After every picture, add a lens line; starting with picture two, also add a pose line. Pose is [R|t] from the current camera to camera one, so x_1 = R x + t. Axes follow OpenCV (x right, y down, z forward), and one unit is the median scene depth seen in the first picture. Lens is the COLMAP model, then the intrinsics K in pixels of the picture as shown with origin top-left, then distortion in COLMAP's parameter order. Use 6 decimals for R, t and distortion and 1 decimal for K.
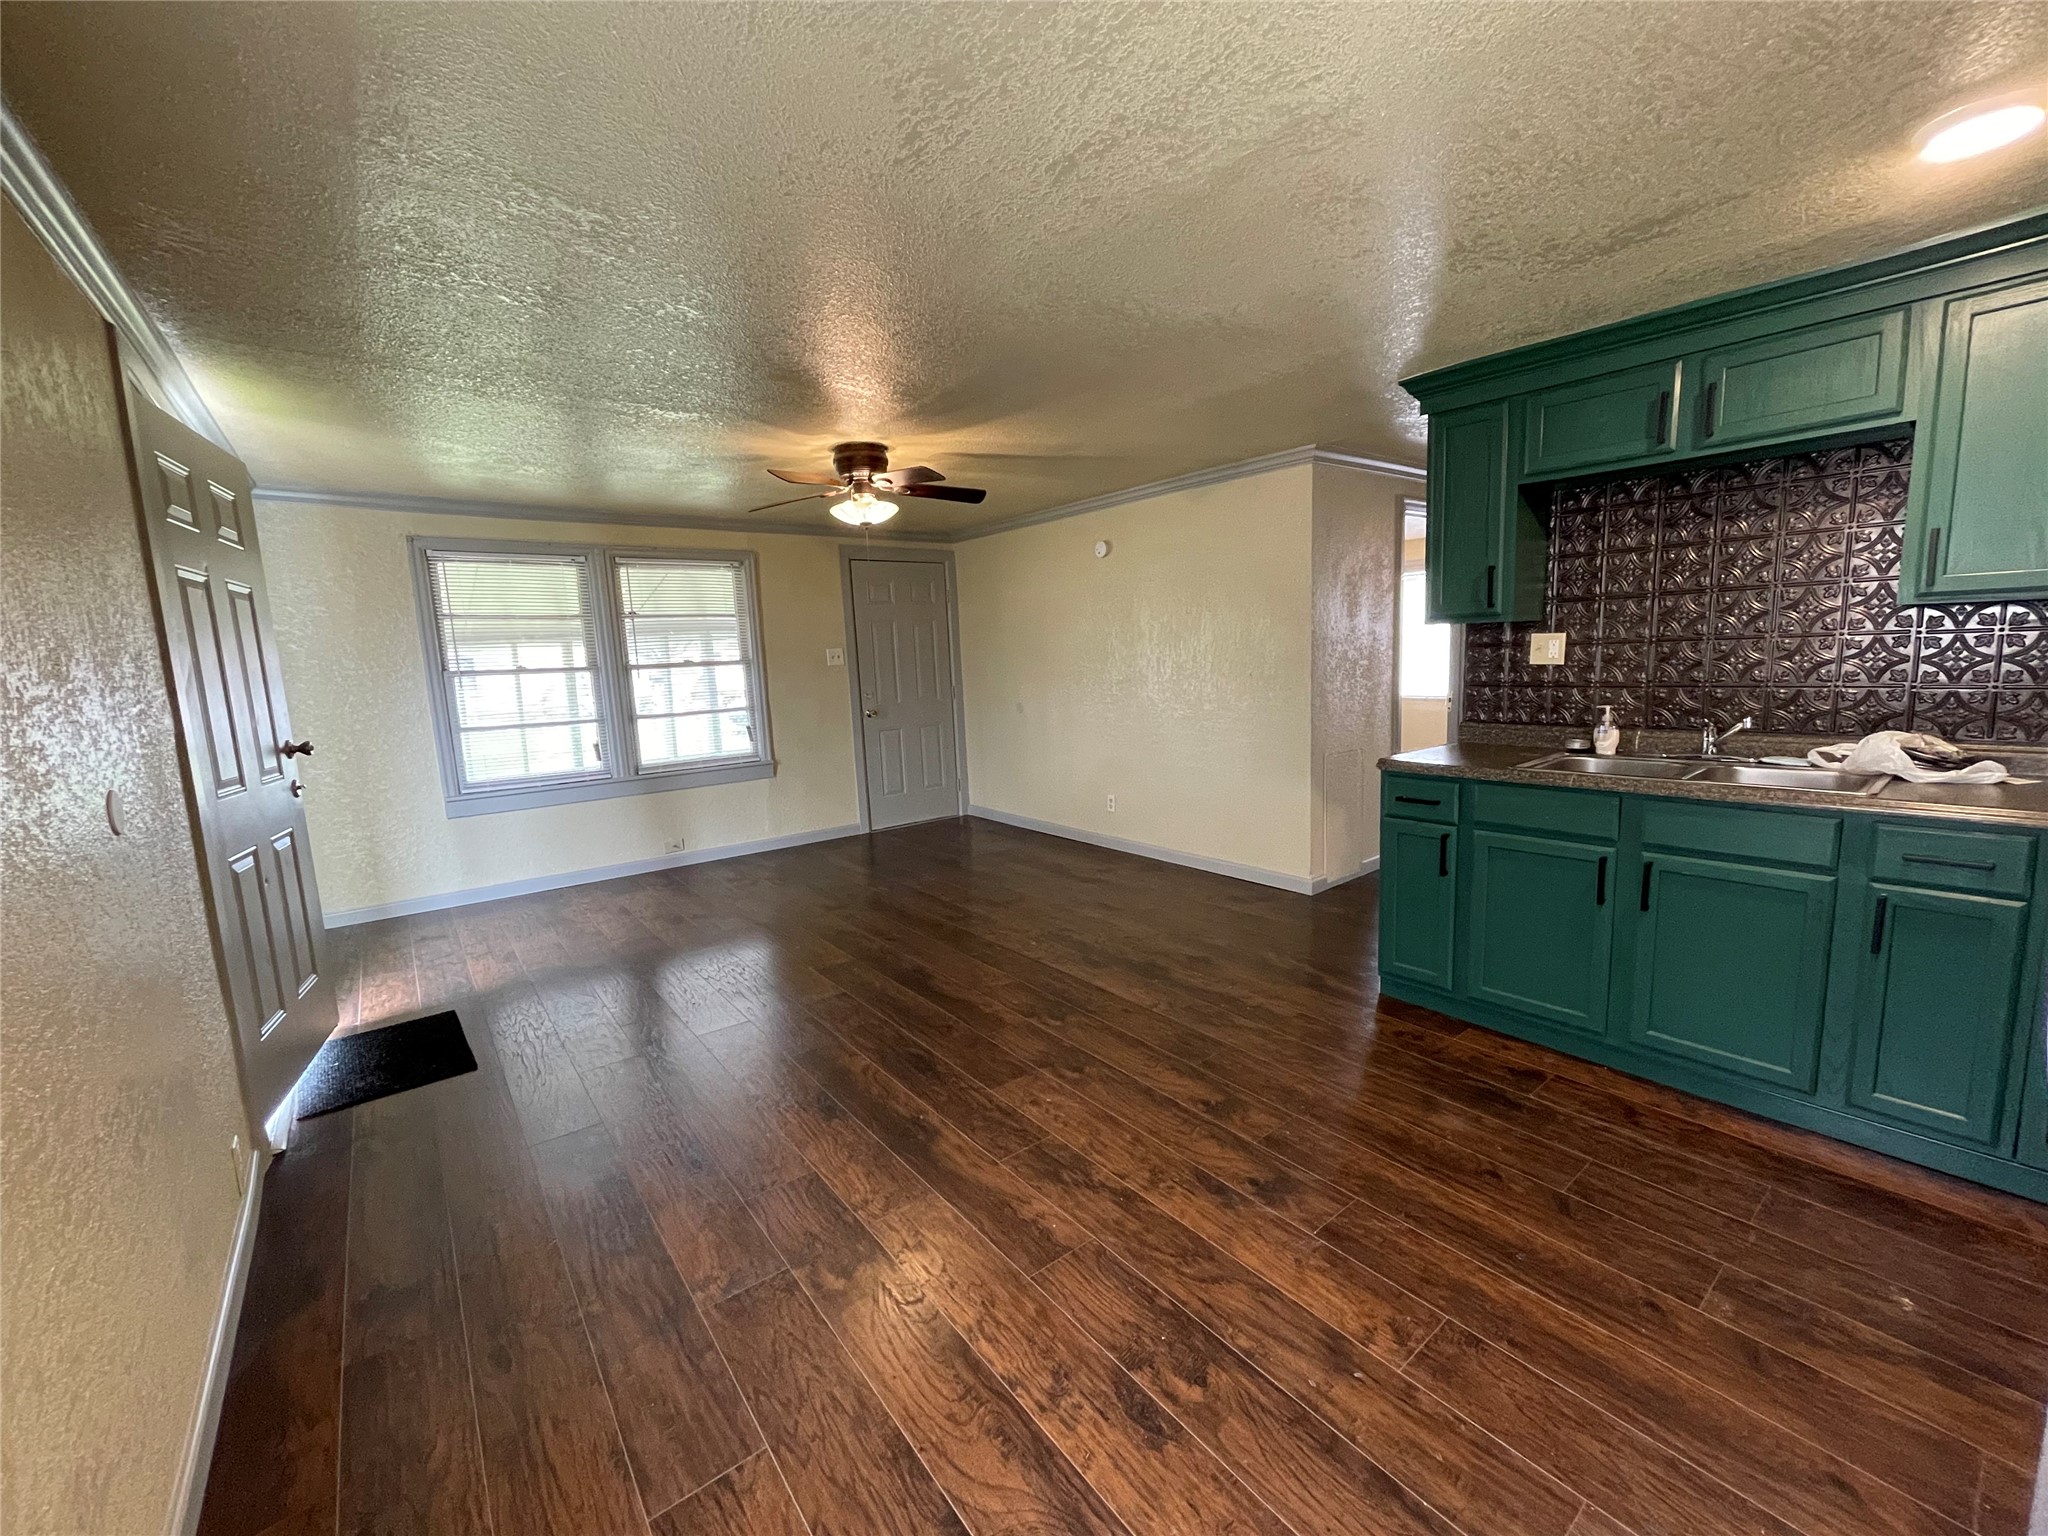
lens RADIAL K [[825.0, 0, 1024.0], [0, 825.0, 768.0], [0, 0, 1]] dist [0.000877, 0.000047]
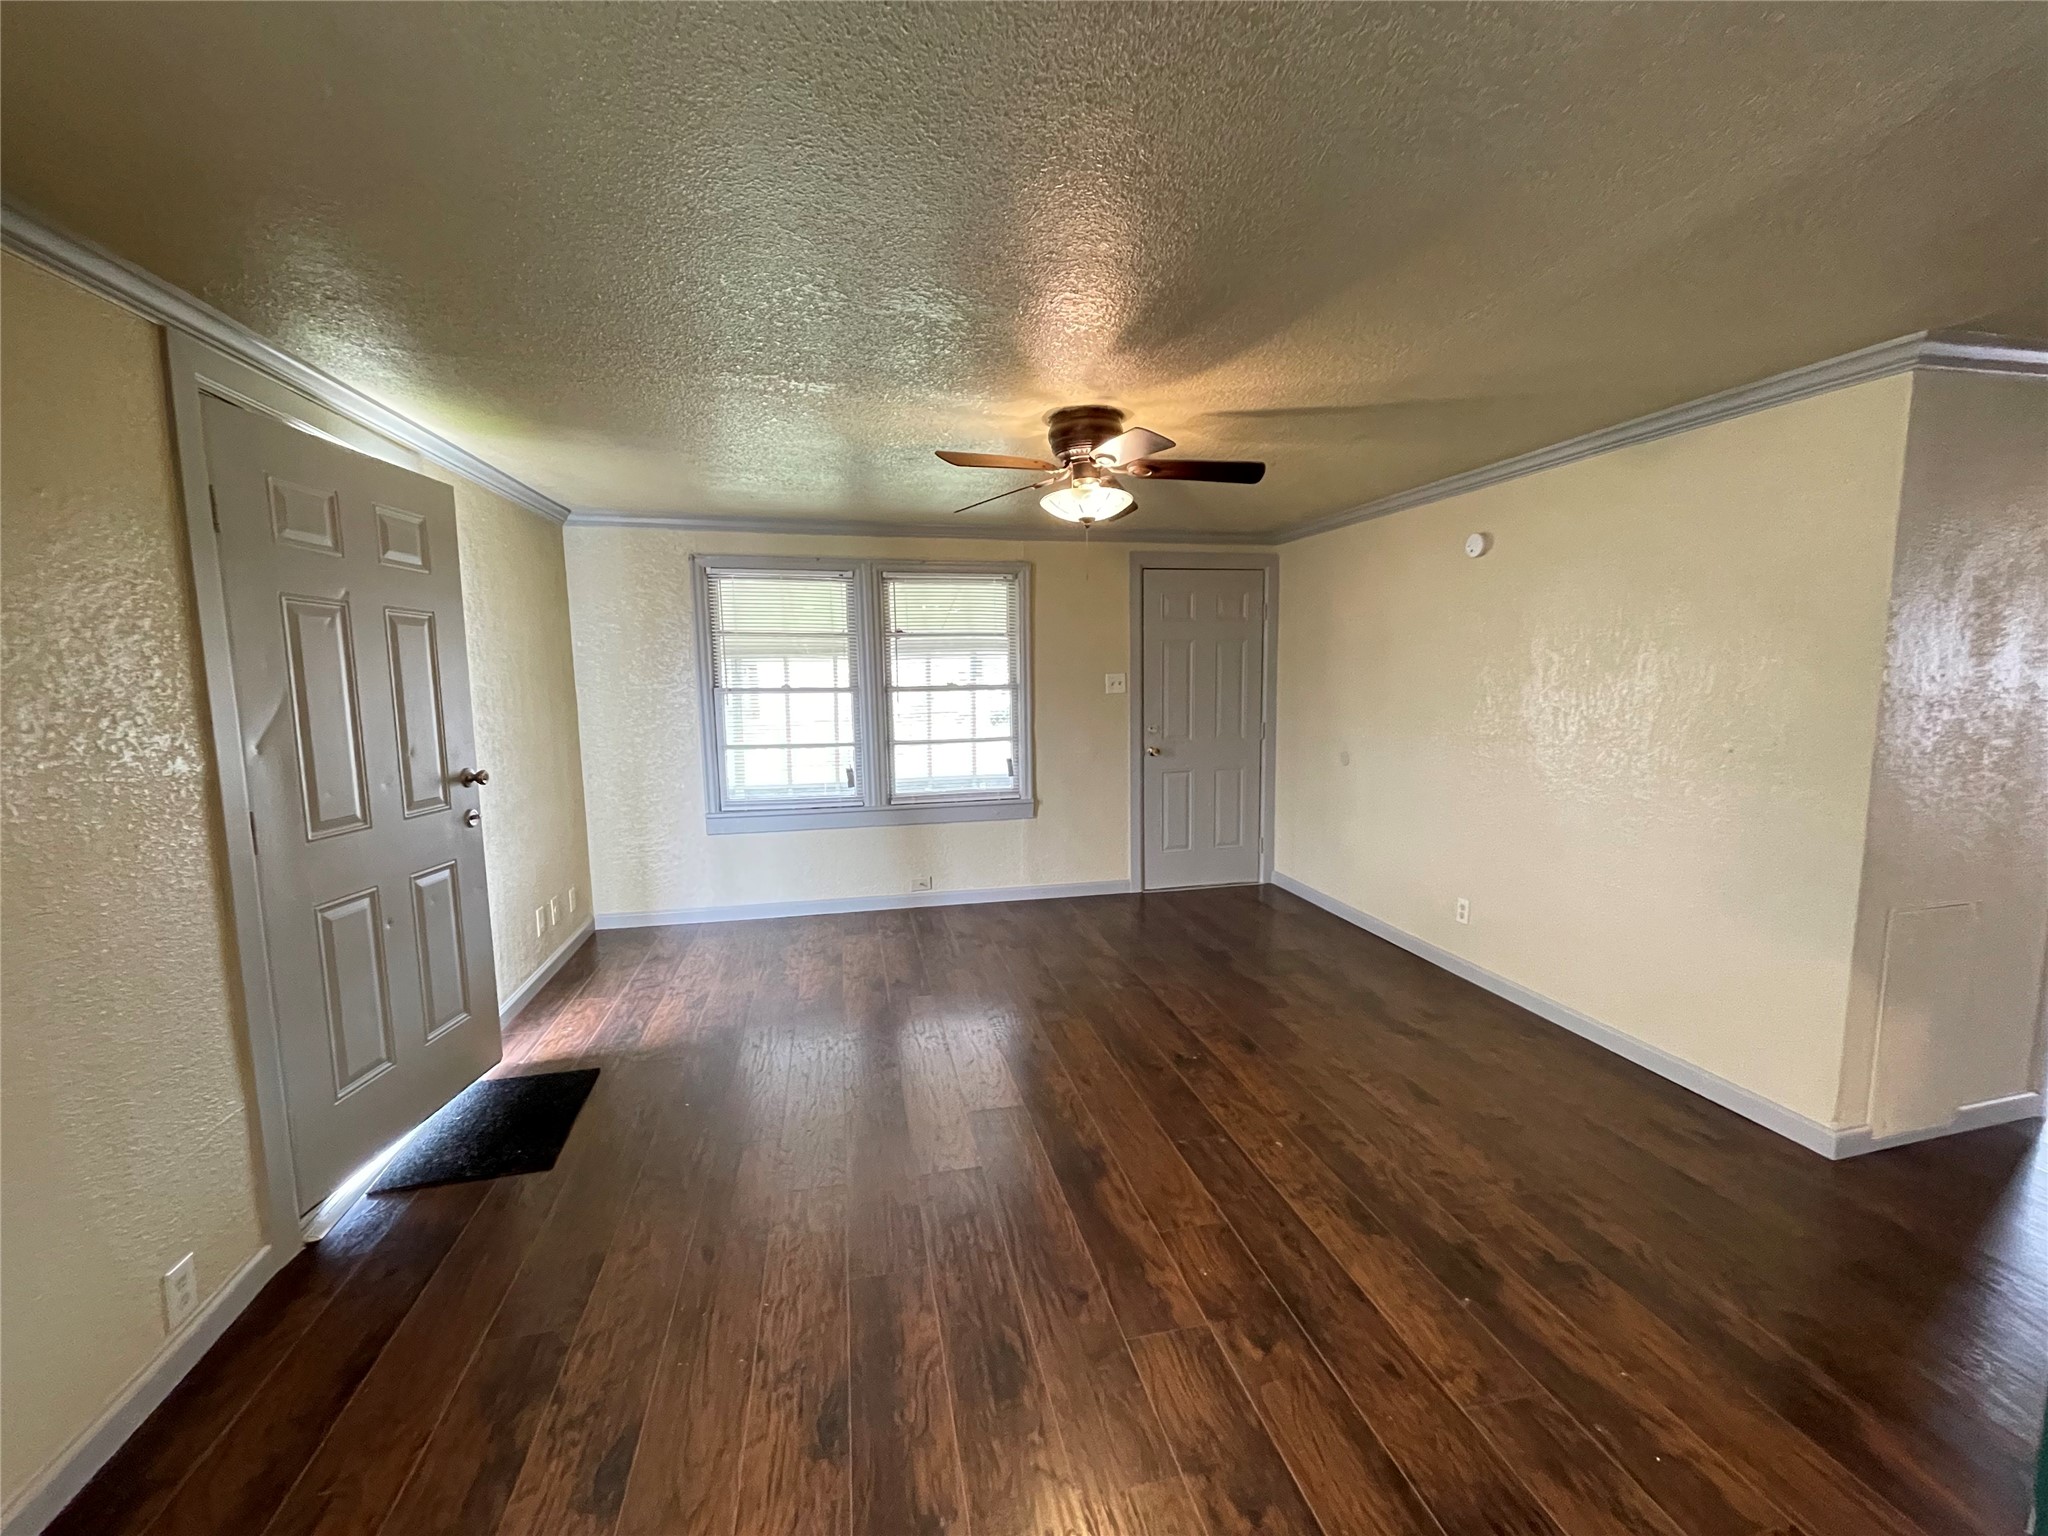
lens RADIAL K [[826.8, 0, 1024.2], [0, 826.8, 768.4], [0, 0, 1]] dist [-0.001335, -0.000733]
pose [[0.902641, 0.081185, -0.422668, 0.068860], [-0.085043, 0.996330, 0.009757, -0.062432], [0.421908, 0.027138, 0.906232, 0.252596]]
